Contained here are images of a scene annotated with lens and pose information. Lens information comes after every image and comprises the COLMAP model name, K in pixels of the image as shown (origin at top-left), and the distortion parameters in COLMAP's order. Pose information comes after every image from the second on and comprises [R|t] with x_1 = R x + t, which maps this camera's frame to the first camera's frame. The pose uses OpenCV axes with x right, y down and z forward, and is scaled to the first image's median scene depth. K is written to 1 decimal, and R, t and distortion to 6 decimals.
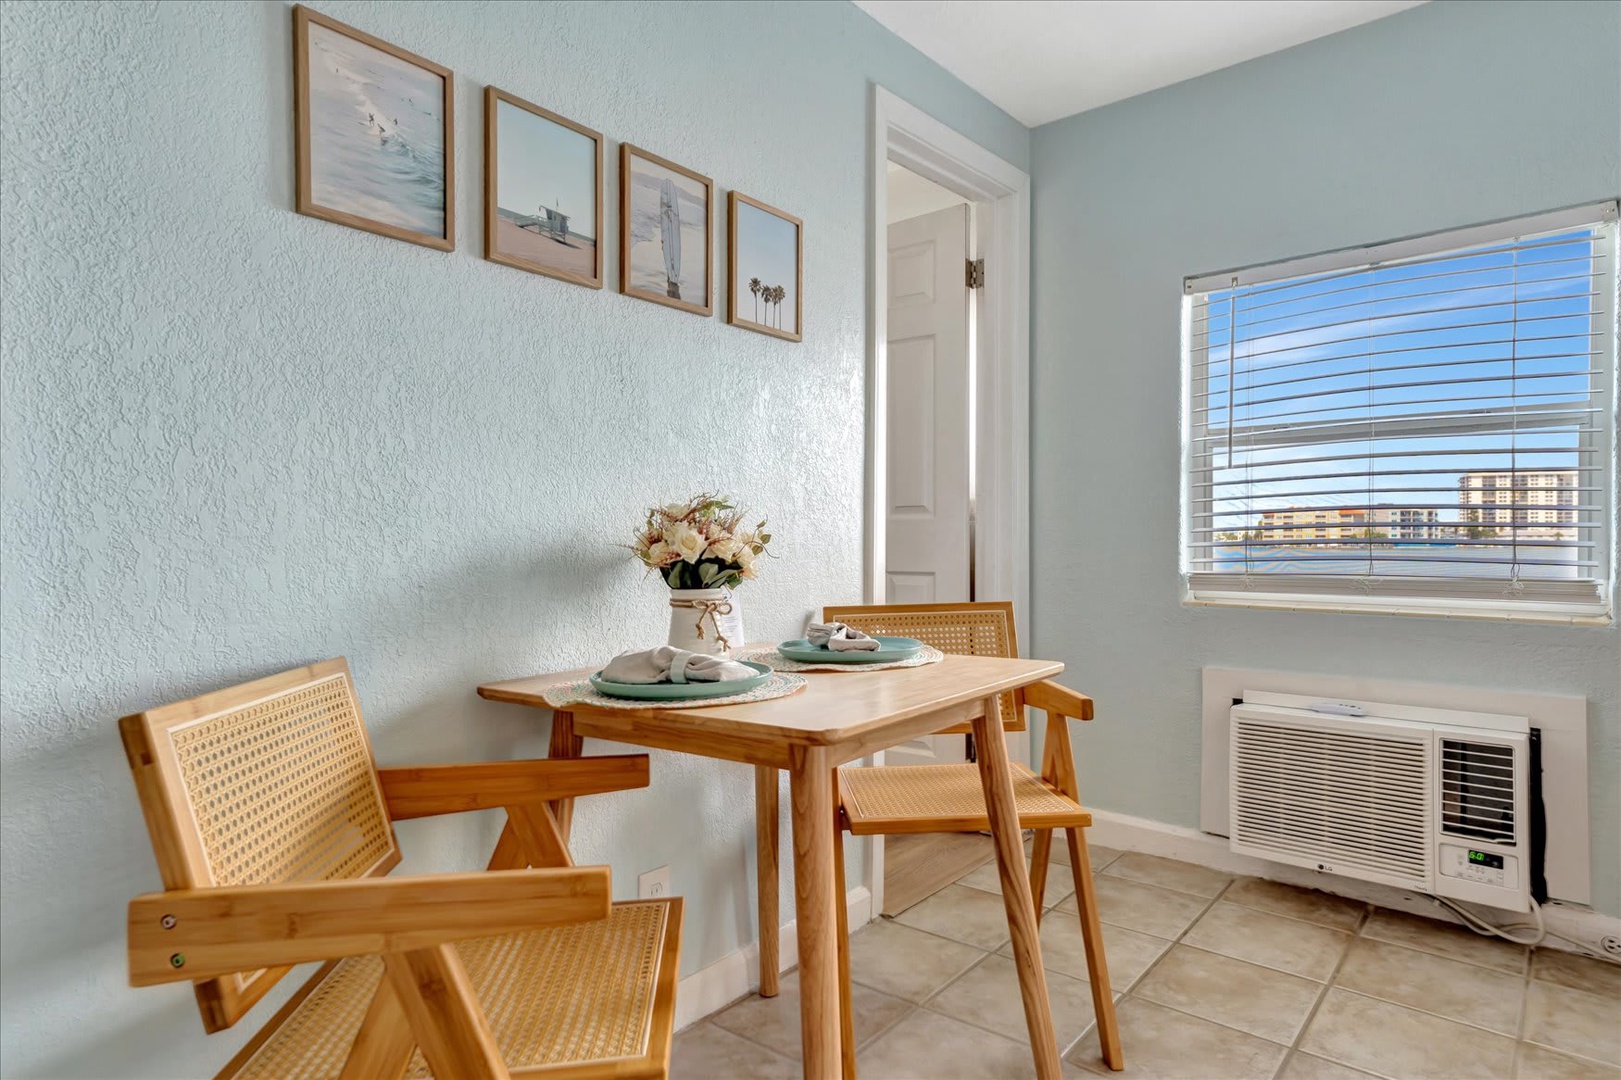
lens RADIAL K [[916.8, 0, 819.4], [0, 916.8, 547.4], [0, 0, 1]] dist [0.038241, -0.004710]
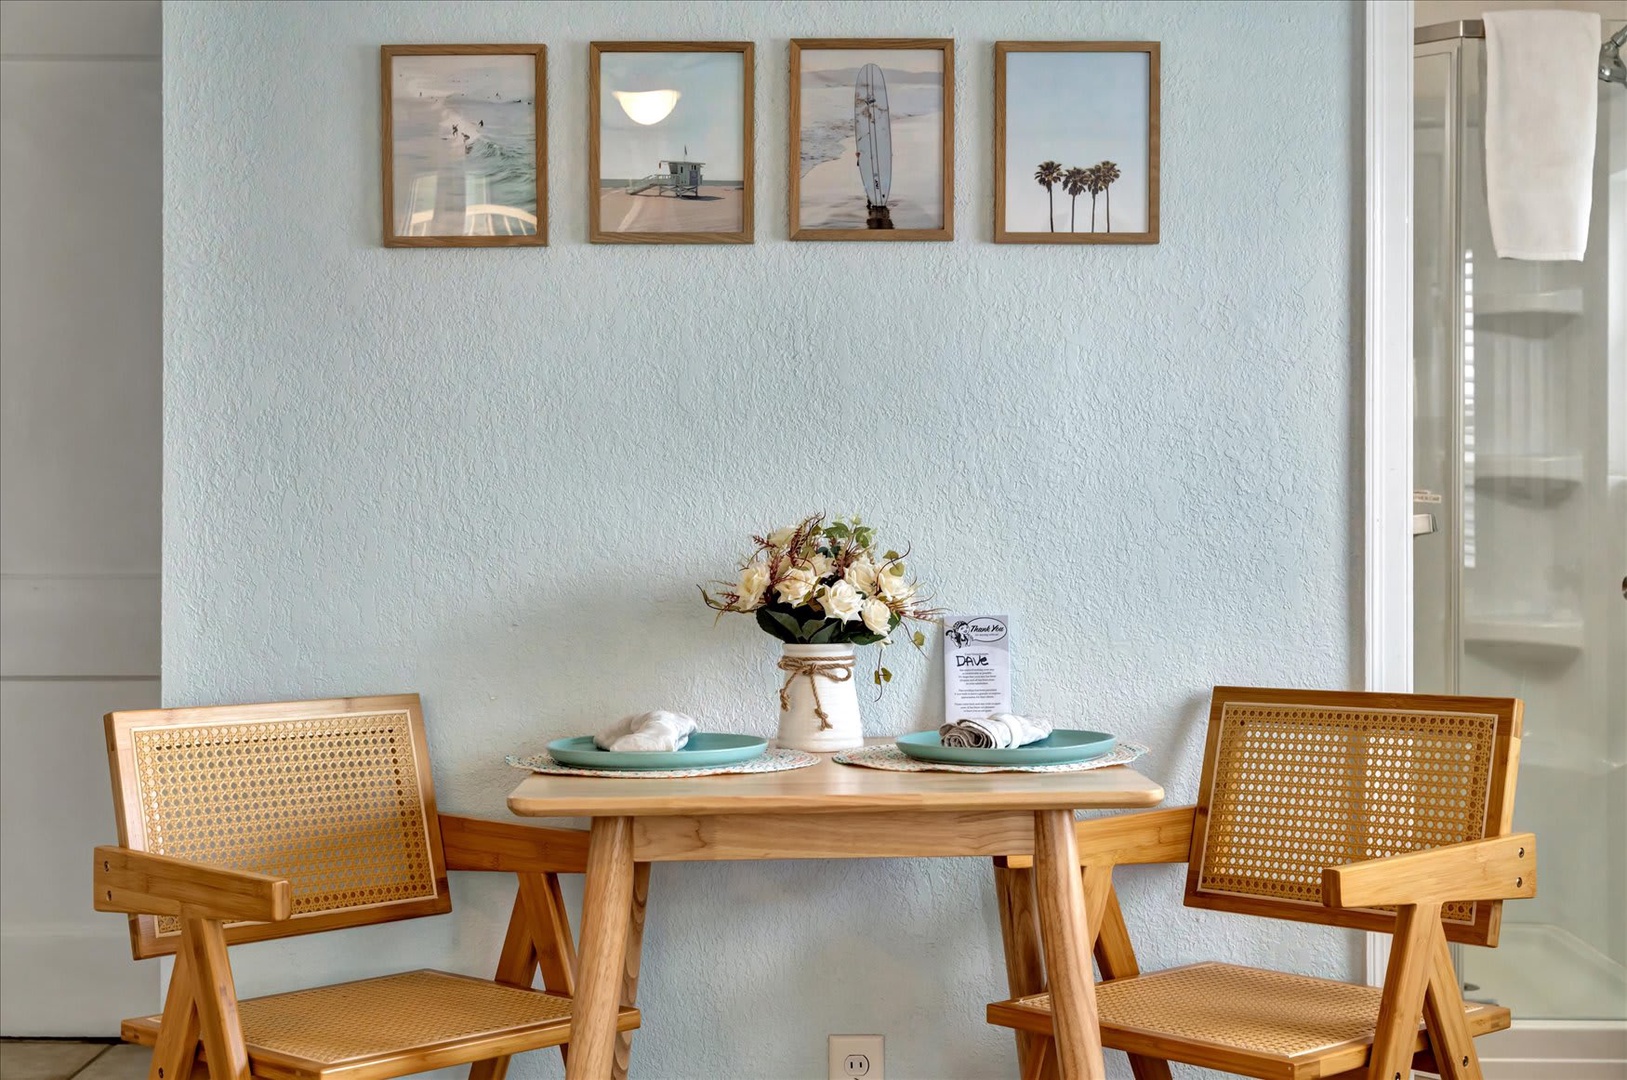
lens RADIAL K [[2246.5, 0, 813.1], [0, 2246.5, 526.7], [0, 0, 1]] dist [0.001358, 0.000000]
pose [[0.638561, 0.010991, -0.769493, 1.315606], [-0.003661, 0.999930, 0.011245, -0.072286], [0.769563, -0.004364, 0.638556, -0.158066]]
